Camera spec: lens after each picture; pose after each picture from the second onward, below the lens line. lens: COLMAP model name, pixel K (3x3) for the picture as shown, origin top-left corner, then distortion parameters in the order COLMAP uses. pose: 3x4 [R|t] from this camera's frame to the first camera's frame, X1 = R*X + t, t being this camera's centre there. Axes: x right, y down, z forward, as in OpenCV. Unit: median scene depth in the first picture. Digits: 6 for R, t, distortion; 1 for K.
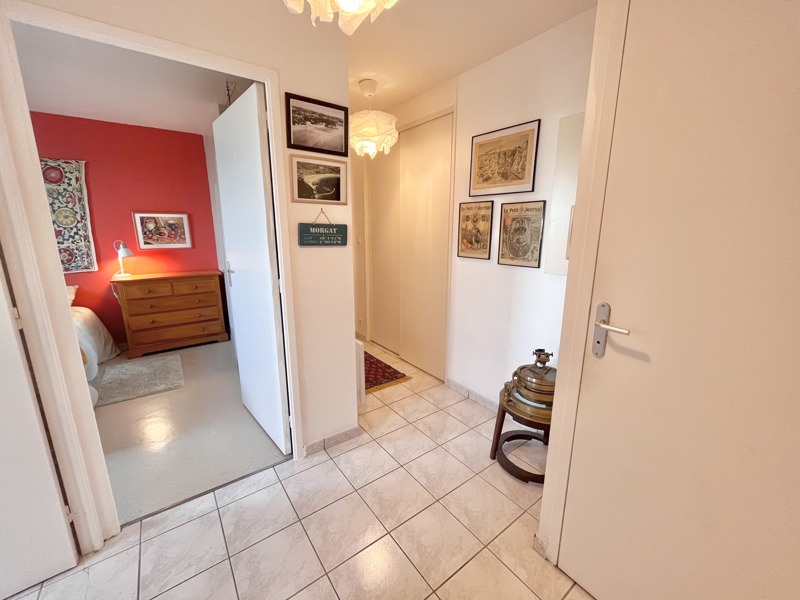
lens RADIAL K [[321.4, 0, 399.6], [0, 321.4, 300.1], [0, 0, 1]] dist [-0.000498, -0.000174]
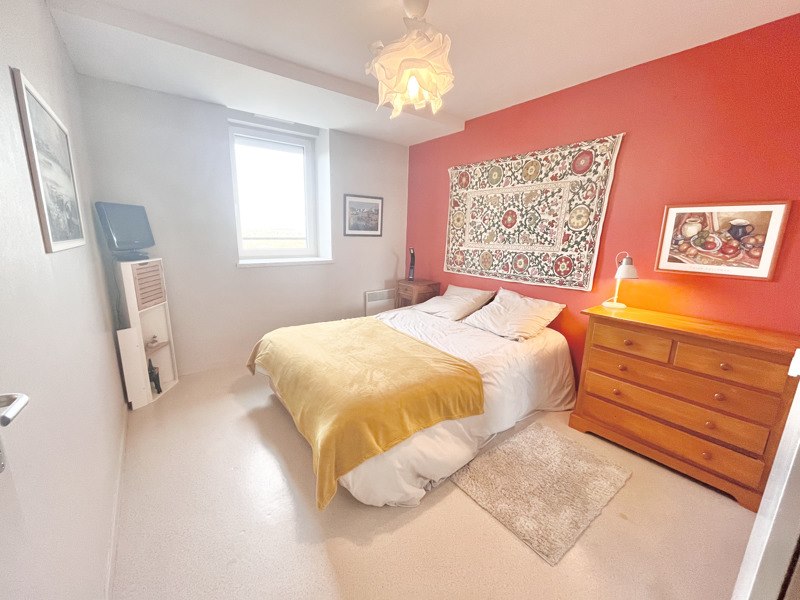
lens RADIAL K [[321.4, 0, 398.8], [0, 321.4, 298.4], [0, 0, 1]] dist [-0.000498, -0.000174]
pose [[0.018902, 0.210955, -0.977313, -0.250269], [-0.236978, 0.950579, 0.200601, -0.122425], [0.971331, 0.227810, 0.067960, 0.556068]]
